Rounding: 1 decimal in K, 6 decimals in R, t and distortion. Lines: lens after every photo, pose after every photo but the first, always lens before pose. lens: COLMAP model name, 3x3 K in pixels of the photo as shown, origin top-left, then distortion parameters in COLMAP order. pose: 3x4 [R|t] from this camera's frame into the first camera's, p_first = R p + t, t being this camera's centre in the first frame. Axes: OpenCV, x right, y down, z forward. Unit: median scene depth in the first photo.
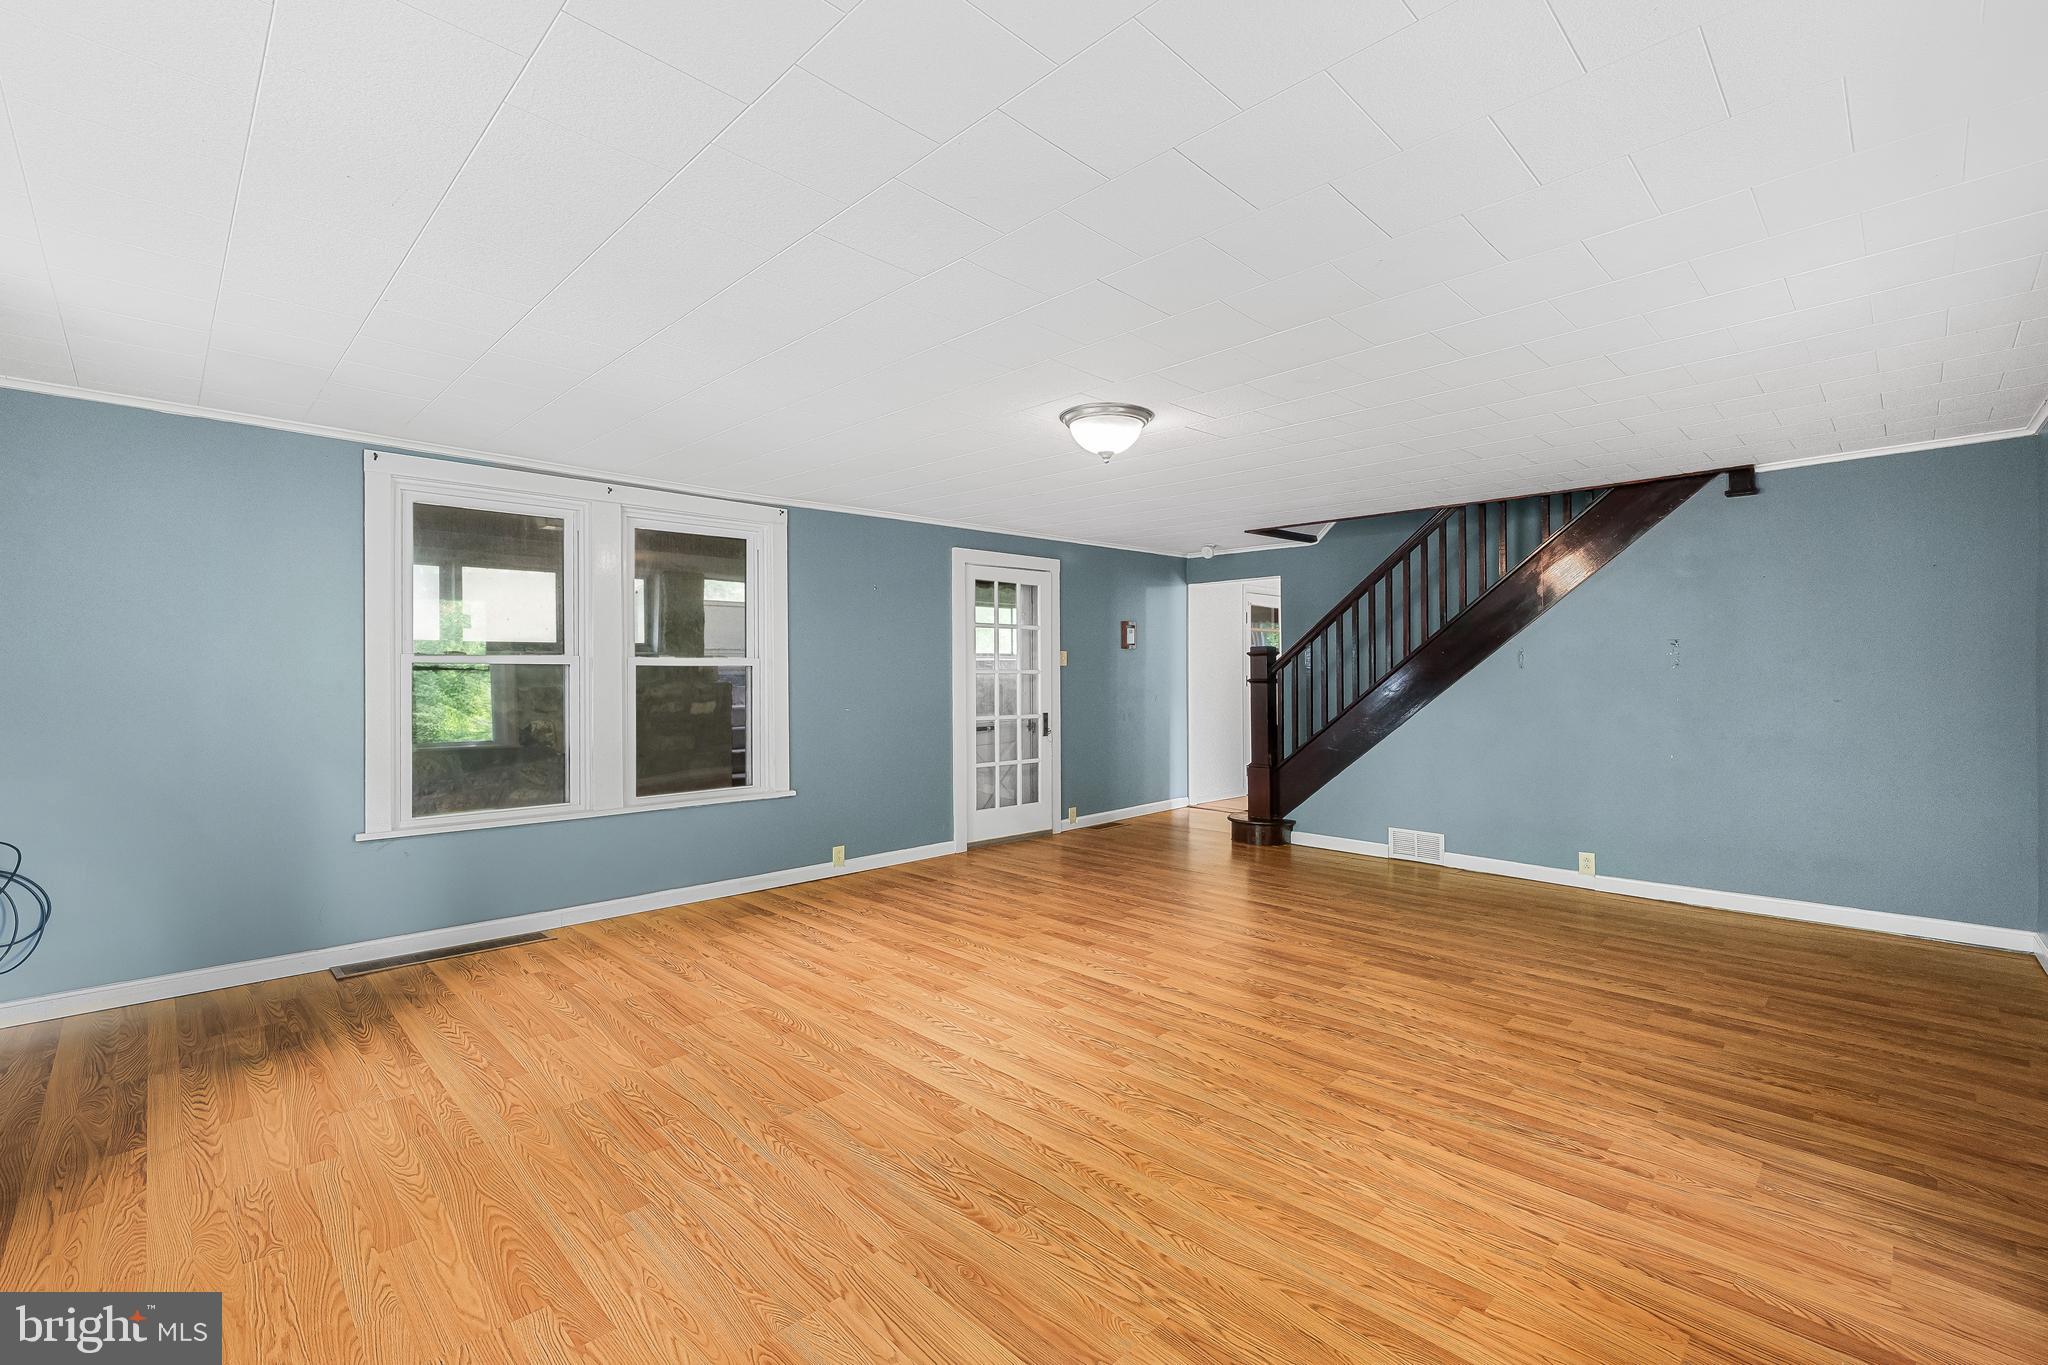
lens RADIAL K [[837.4, 0, 1024.0], [0, 837.4, 682.5], [0, 0, 1]] dist [-0.005593, 0.000265]
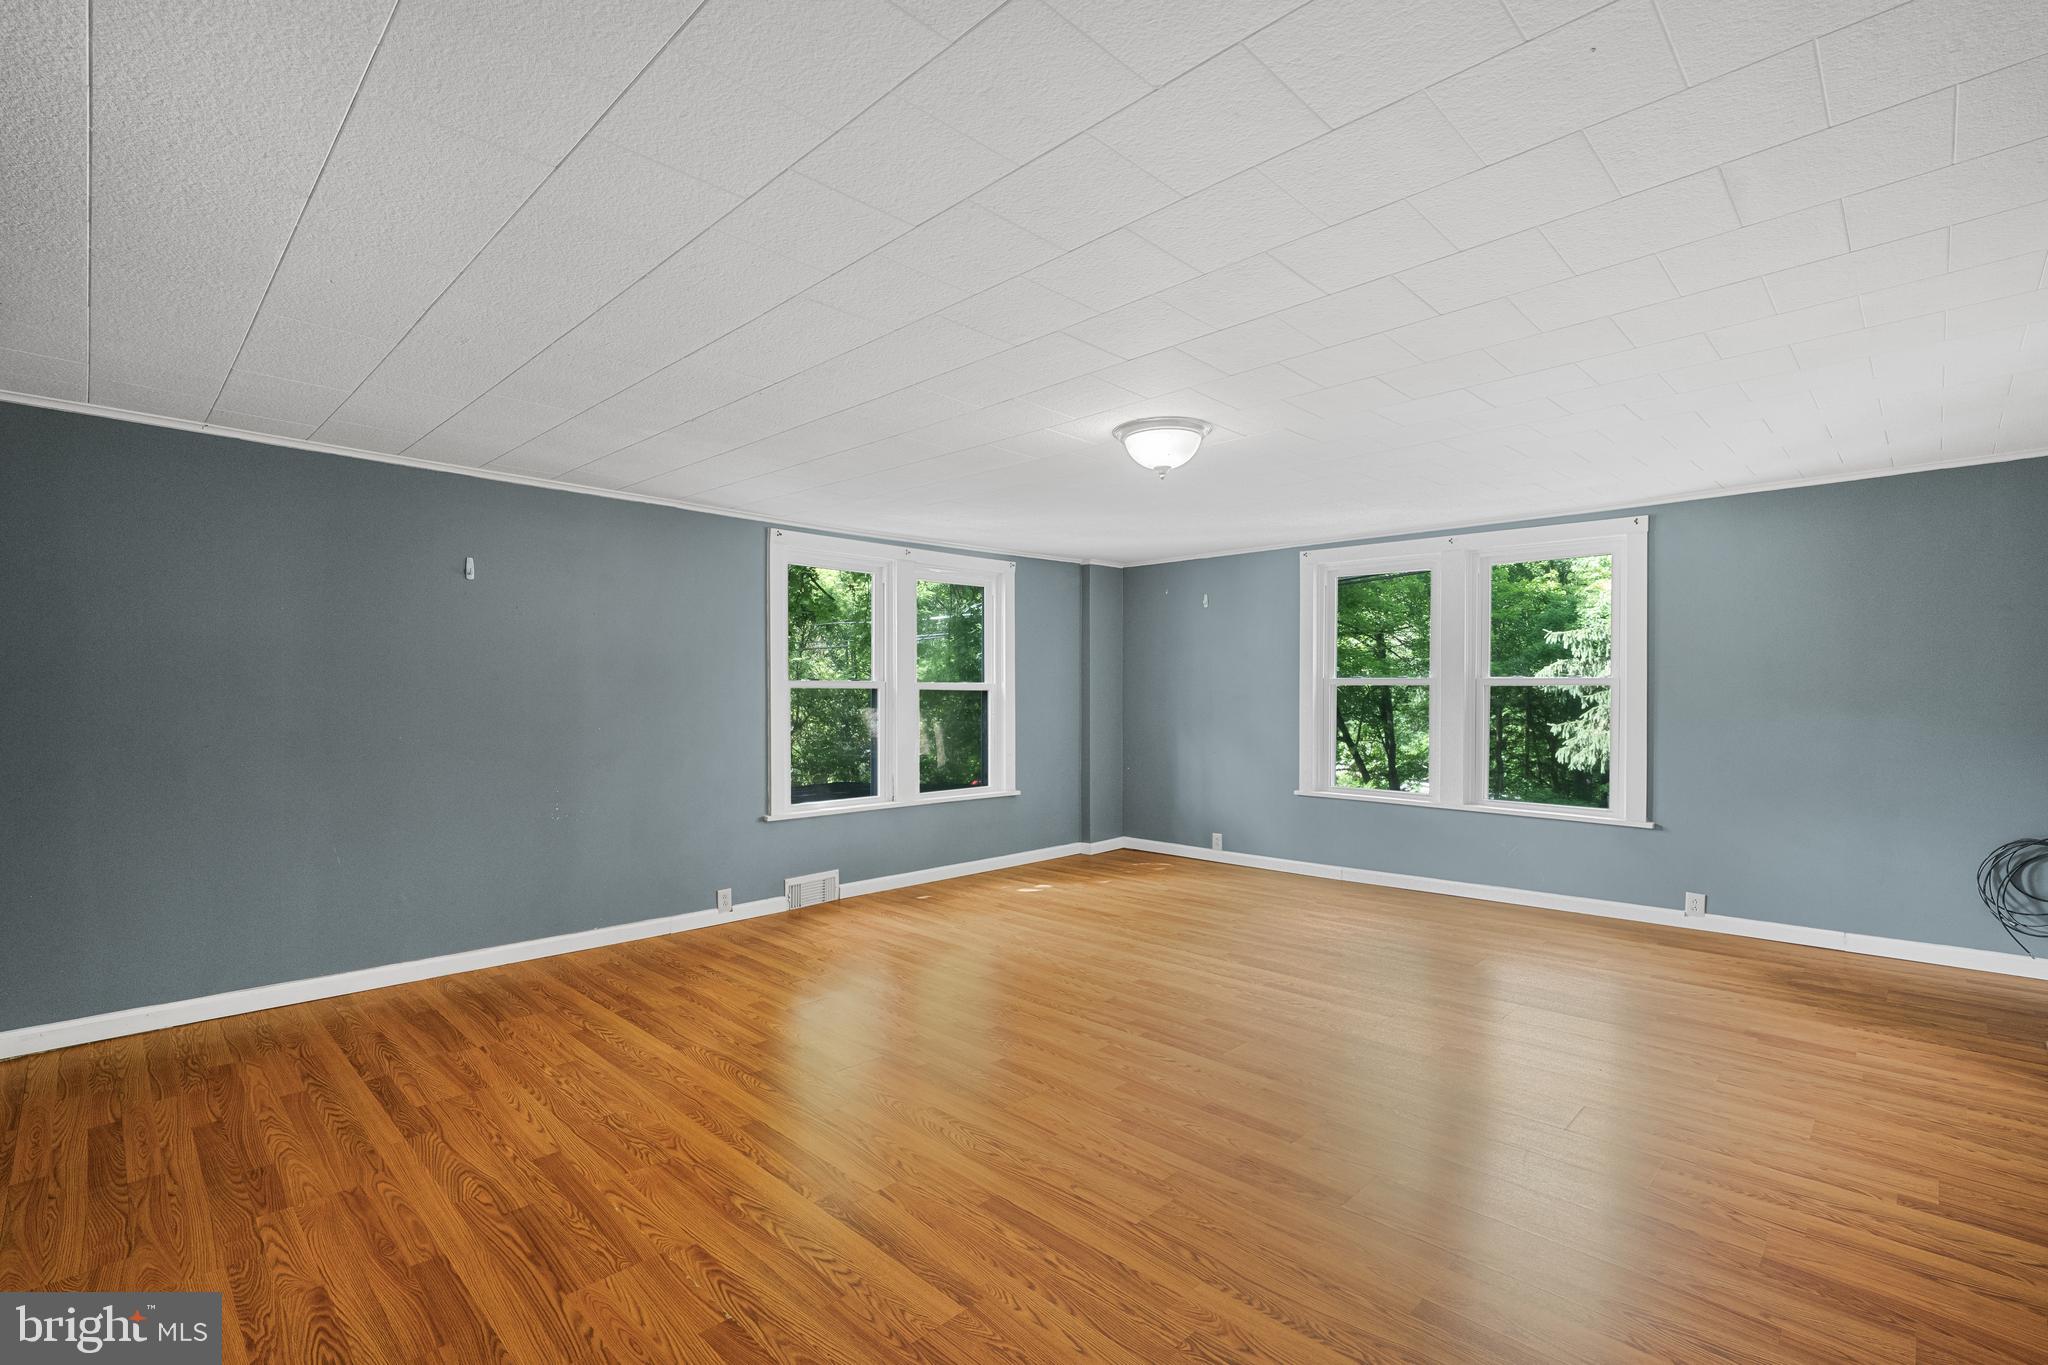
lens RADIAL K [[837.4, 0, 1024.0], [0, 837.4, 682.5], [0, 0, 1]] dist [-0.005593, 0.000265]
pose [[-0.999522, 0.004364, -0.030611, 0.291504], [0.004305, 0.999989, 0.001994, -0.029042], [0.030620, 0.001861, -0.999529, 1.977827]]
